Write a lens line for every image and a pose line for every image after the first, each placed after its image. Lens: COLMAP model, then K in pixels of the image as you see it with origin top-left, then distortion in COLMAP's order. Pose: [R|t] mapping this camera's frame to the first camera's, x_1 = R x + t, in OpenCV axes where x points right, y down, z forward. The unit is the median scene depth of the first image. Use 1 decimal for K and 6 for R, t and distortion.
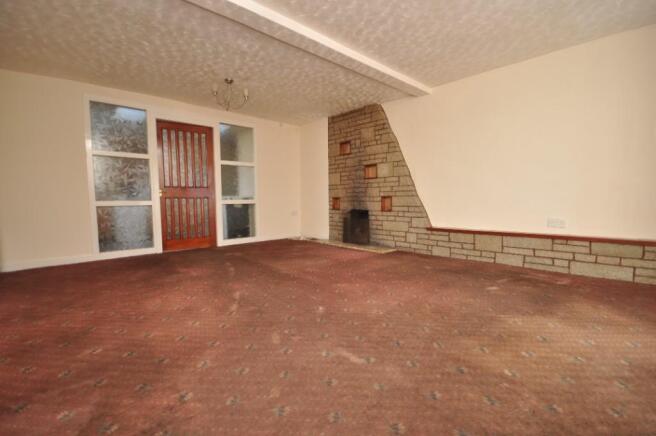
lens RADIAL K [[287.3, 0, 328.0], [0, 287.3, 218.0], [0, 0, 1]] dist [0.001228, -0.000490]
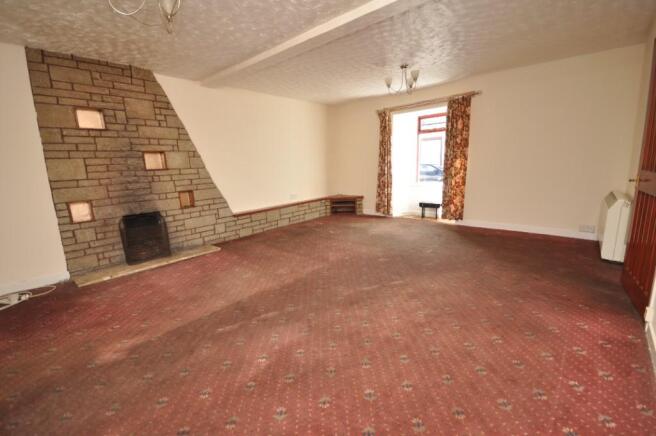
lens RADIAL K [[287.3, 0, 328.0], [0, 287.3, 218.0], [0, 0, 1]] dist [0.001228, -0.000490]
pose [[-0.104463, -0.171355, 0.979655, -0.710994], [0.108010, 0.977264, 0.182454, -0.107707], [-0.988646, 0.124873, -0.083580, 0.660070]]
